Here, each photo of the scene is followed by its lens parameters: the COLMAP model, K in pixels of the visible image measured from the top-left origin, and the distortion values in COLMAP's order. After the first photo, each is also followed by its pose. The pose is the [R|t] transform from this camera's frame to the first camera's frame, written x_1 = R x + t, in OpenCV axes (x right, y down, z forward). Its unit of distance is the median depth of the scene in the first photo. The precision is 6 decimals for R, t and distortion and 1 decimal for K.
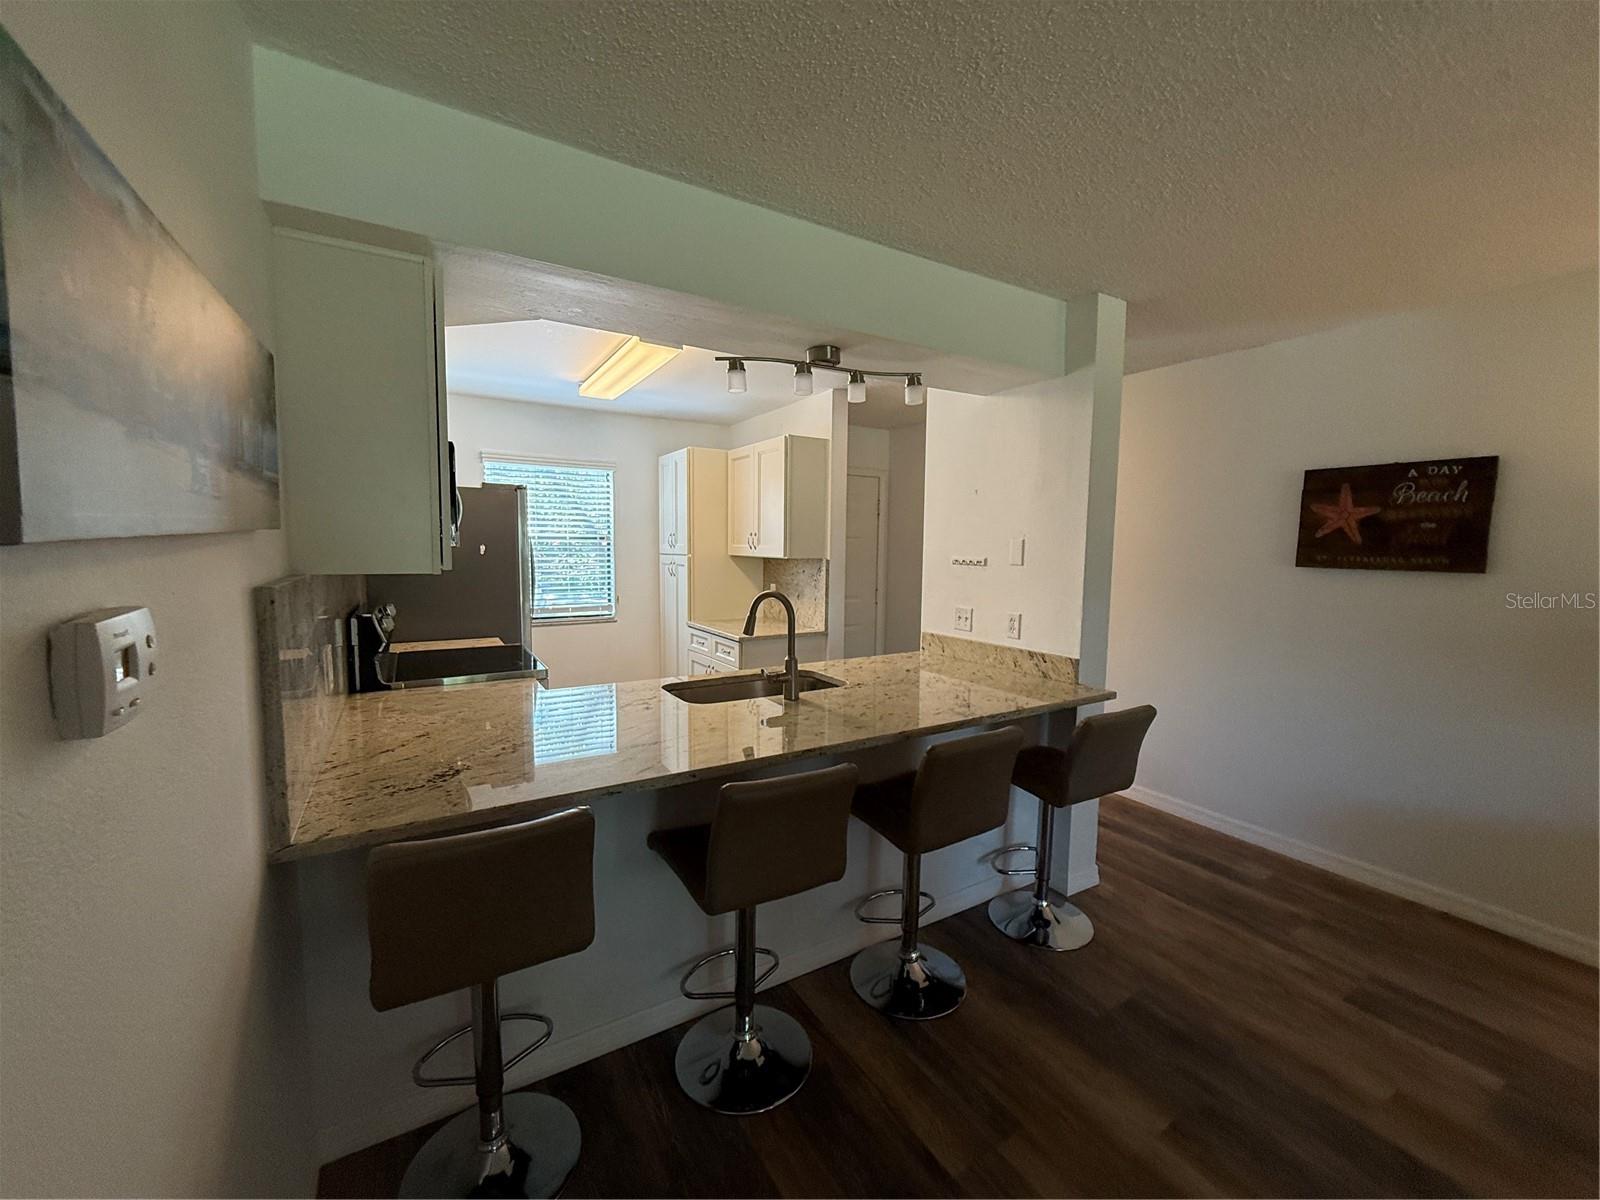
lens RADIAL K [[635.5, 0, 796.4], [0, 635.5, 599.4], [0, 0, 1]] dist [0.000585, -0.000014]
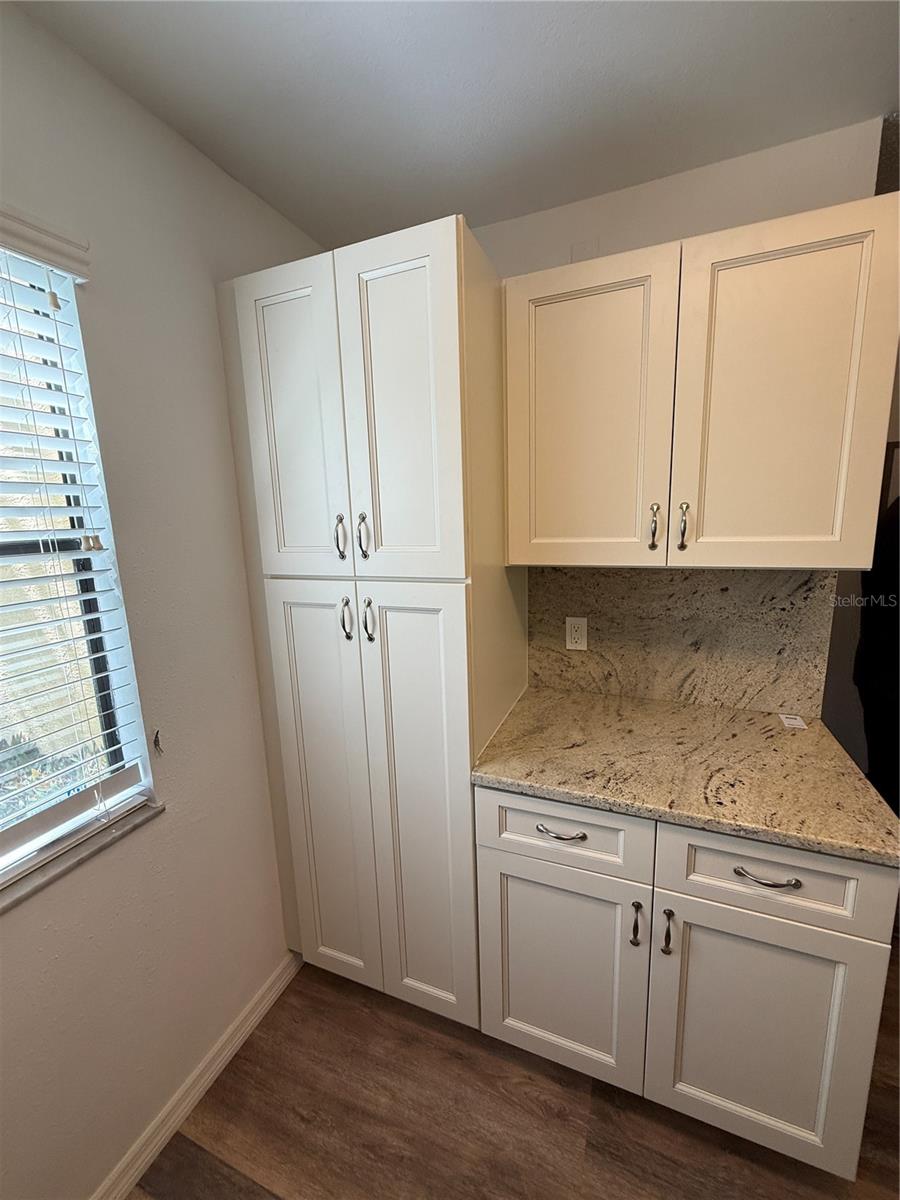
lens RADIAL K [[476.6, 0, 451.1], [0, 476.6, 595.6], [0, 0, 1]] dist [0.000585, -0.000014]
pose [[0.802786, -0.135859, 0.580583, -0.322950], [0.092736, 0.990296, 0.103506, -0.088892], [-0.589011, -0.029252, 0.807595, 0.817440]]
